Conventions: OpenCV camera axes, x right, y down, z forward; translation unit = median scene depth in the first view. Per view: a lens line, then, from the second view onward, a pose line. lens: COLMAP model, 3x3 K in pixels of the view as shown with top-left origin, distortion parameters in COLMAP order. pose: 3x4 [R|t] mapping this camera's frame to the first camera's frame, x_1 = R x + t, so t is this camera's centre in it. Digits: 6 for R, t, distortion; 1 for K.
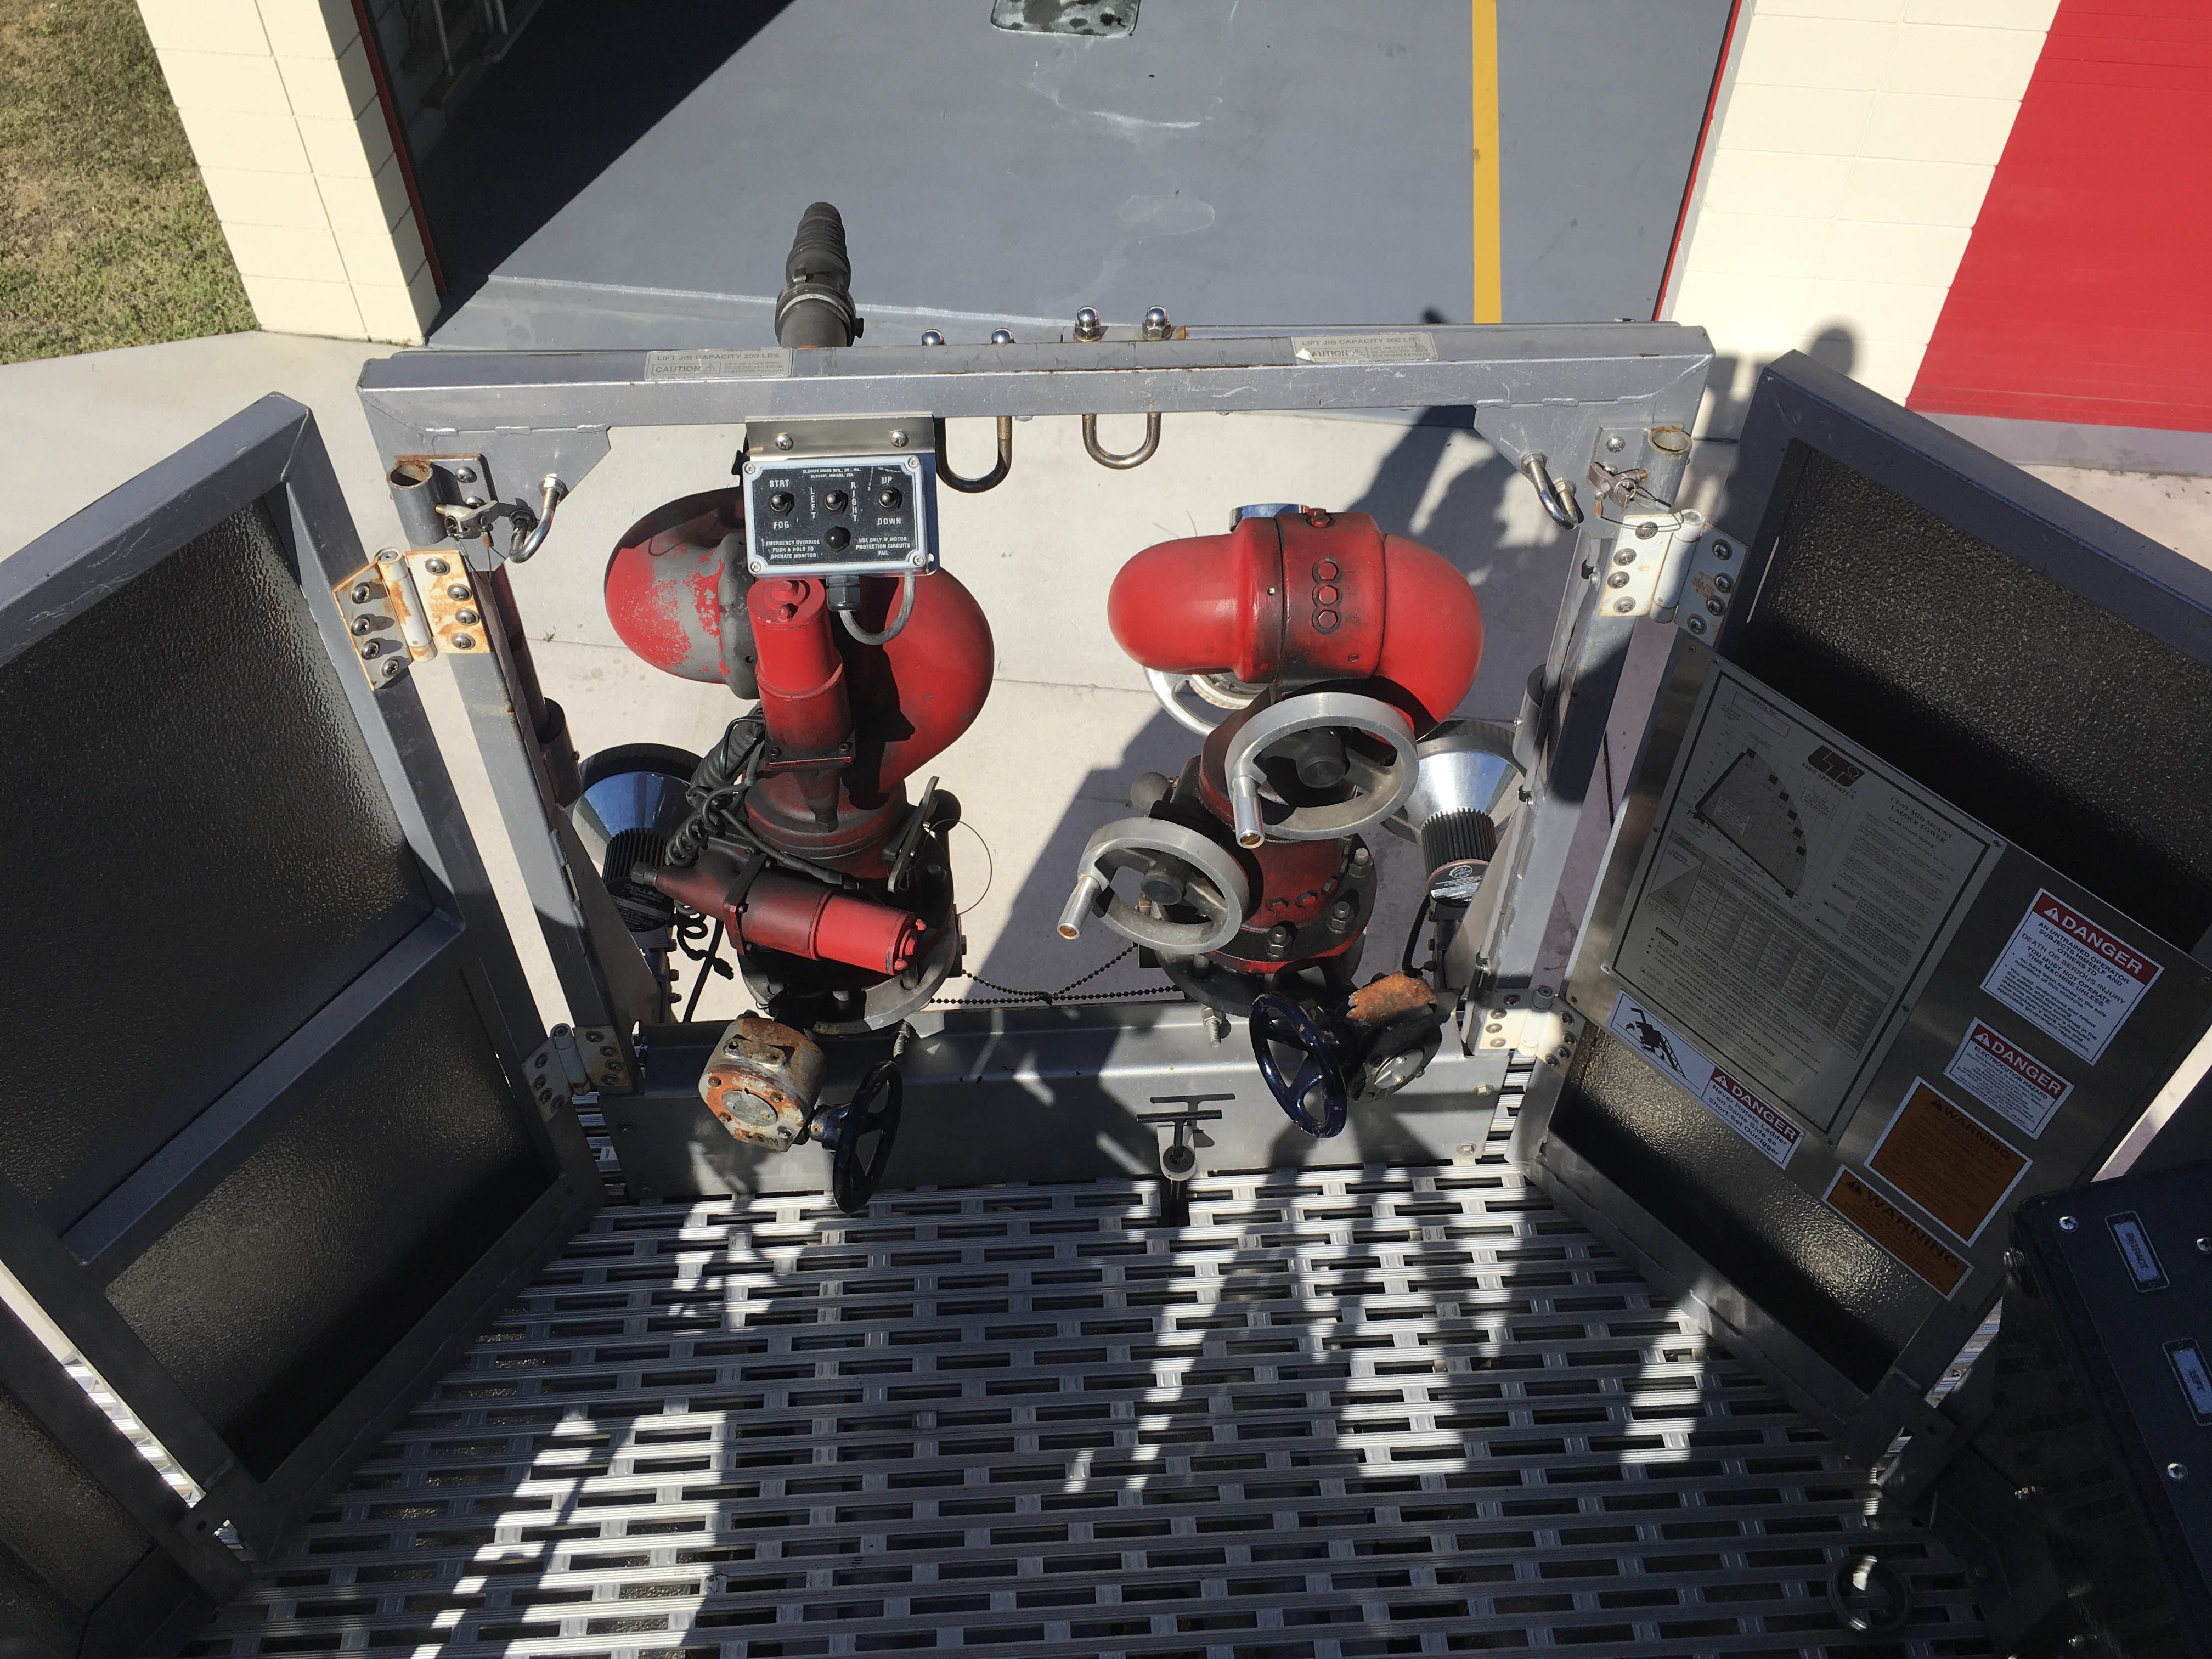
lens RADIAL K [[1854.4, 0, 1110.1], [0, 1854.4, 847.5], [0, 0, 1]] dist [0.080454, -0.108736]
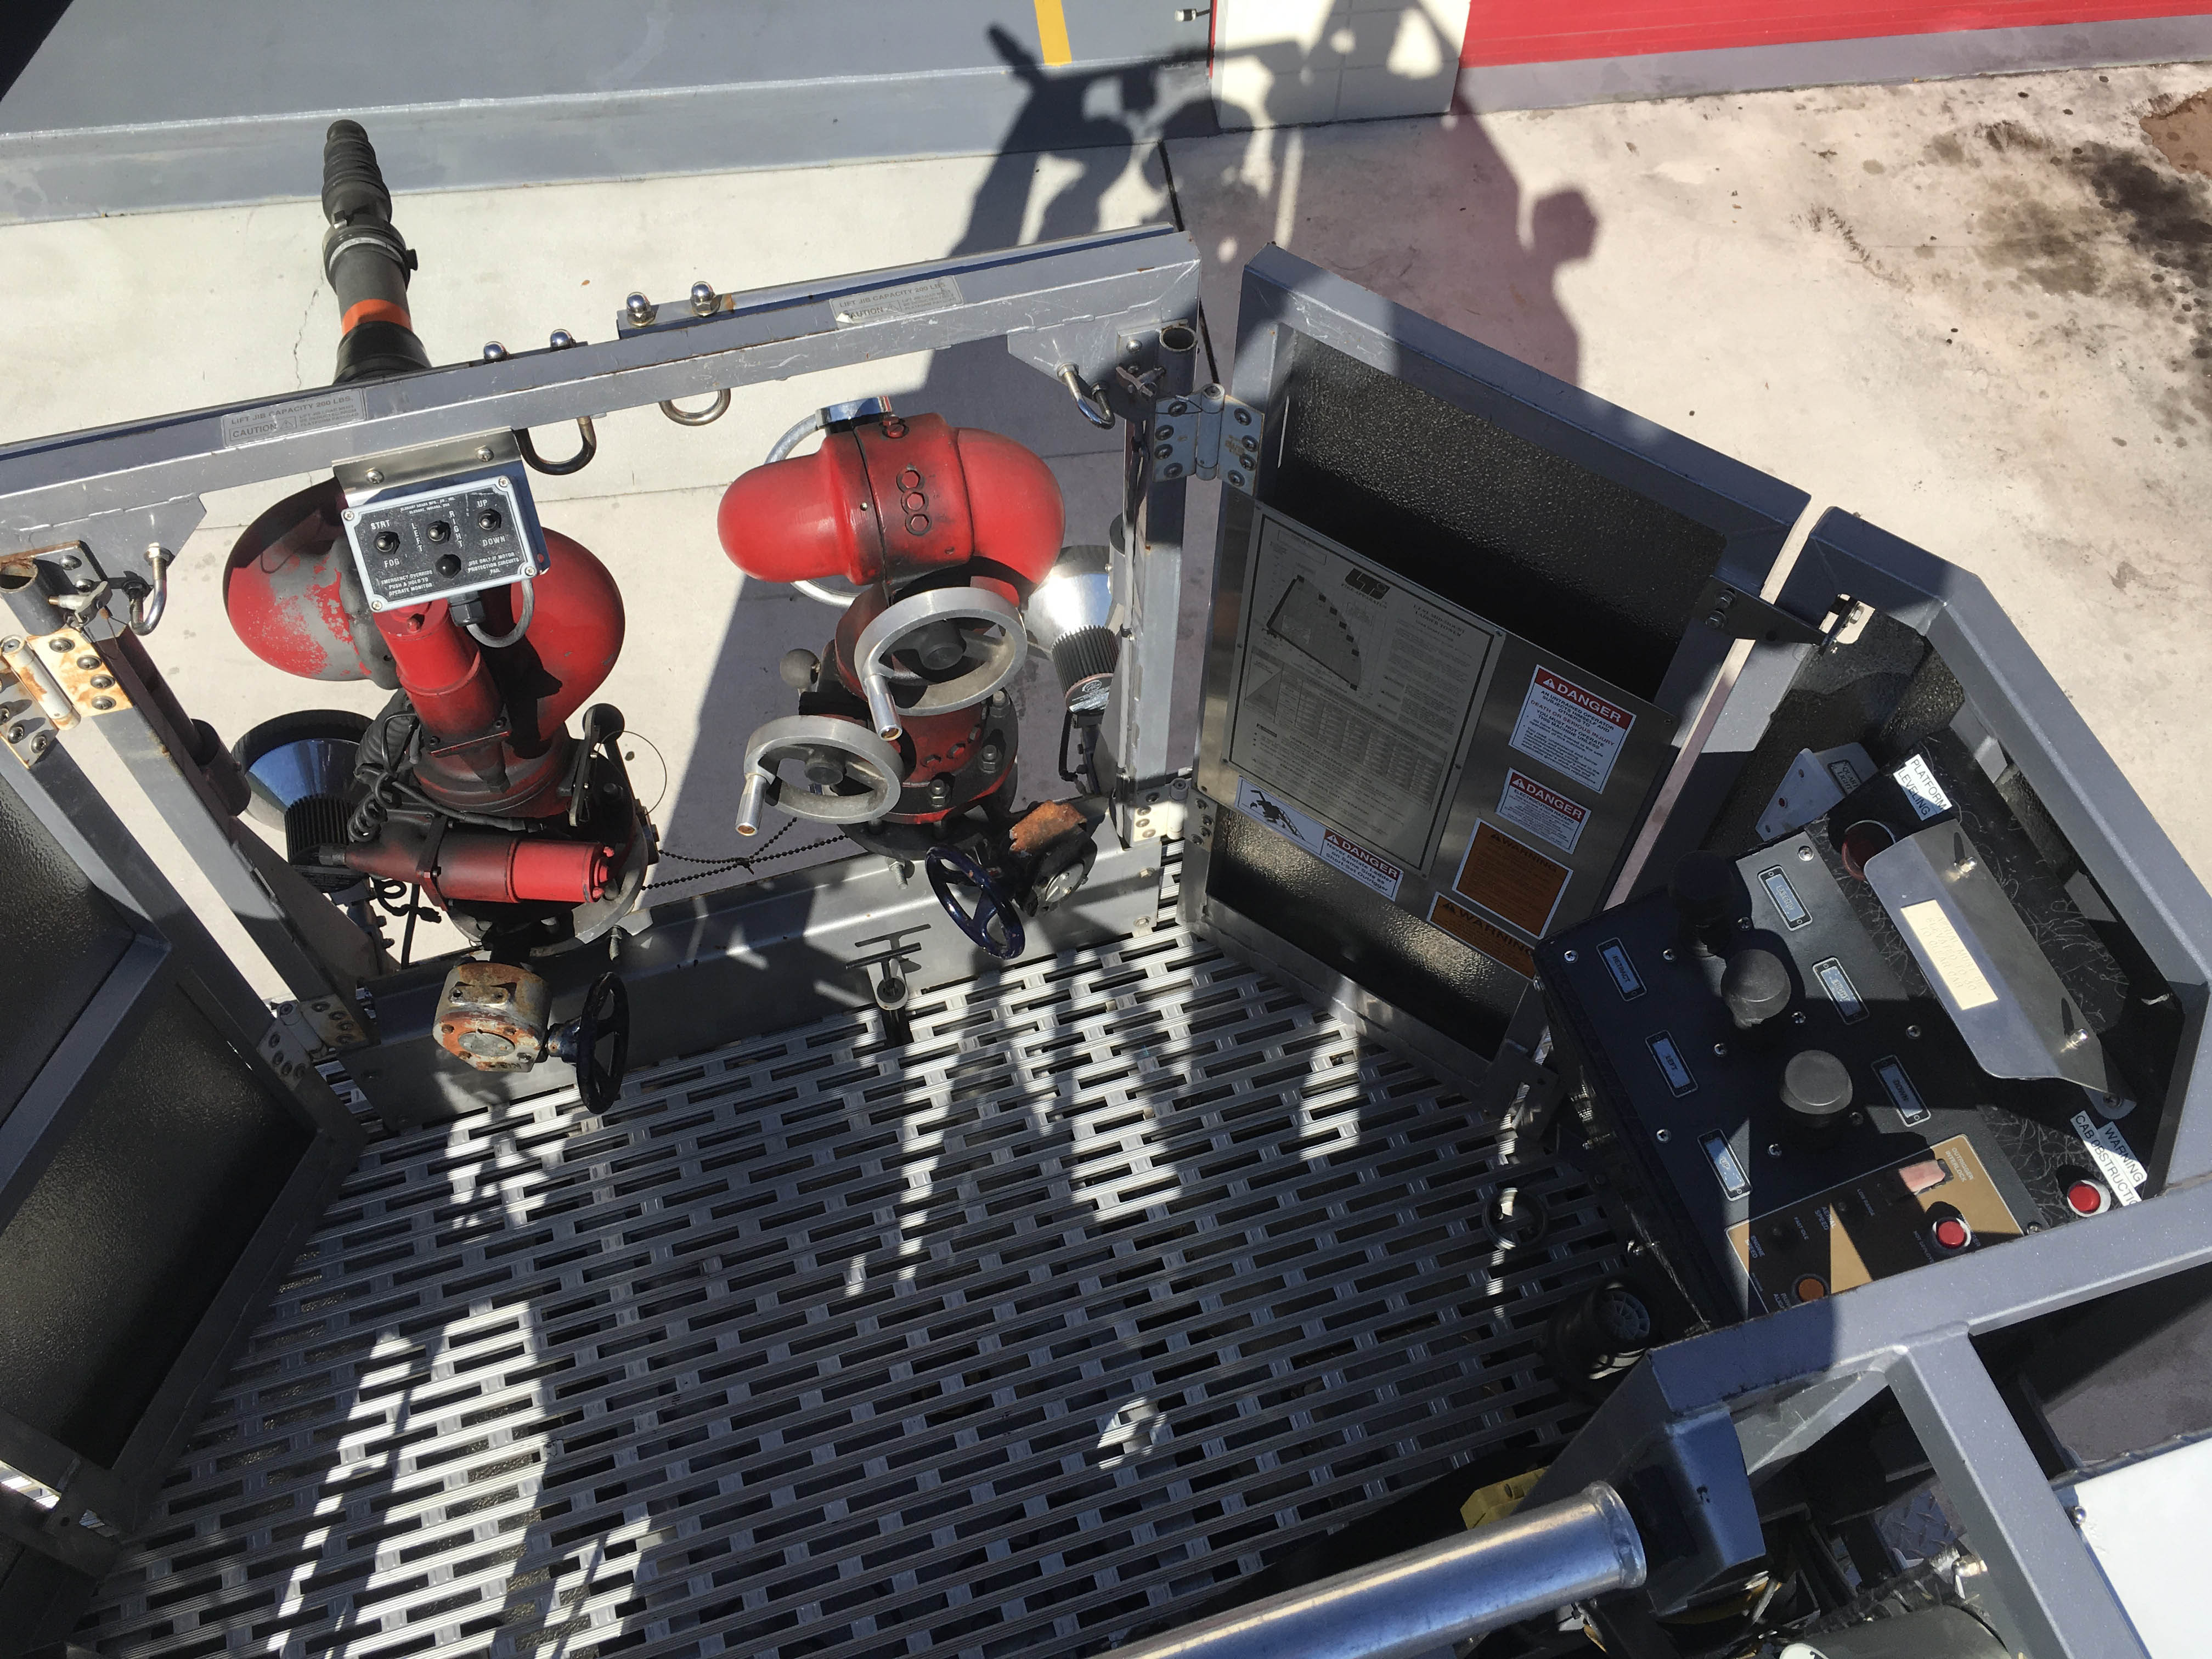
lens RADIAL K [[1854.4, 0, 1110.2], [0, 1854.4, 834.5], [0, 0, 1]] dist [0.080454, -0.108736]
pose [[0.969820, -0.200931, 0.138113, 0.032167], [0.177853, 0.970466, 0.162987, -0.089091], [-0.166783, -0.133504, 0.976913, -0.105549]]
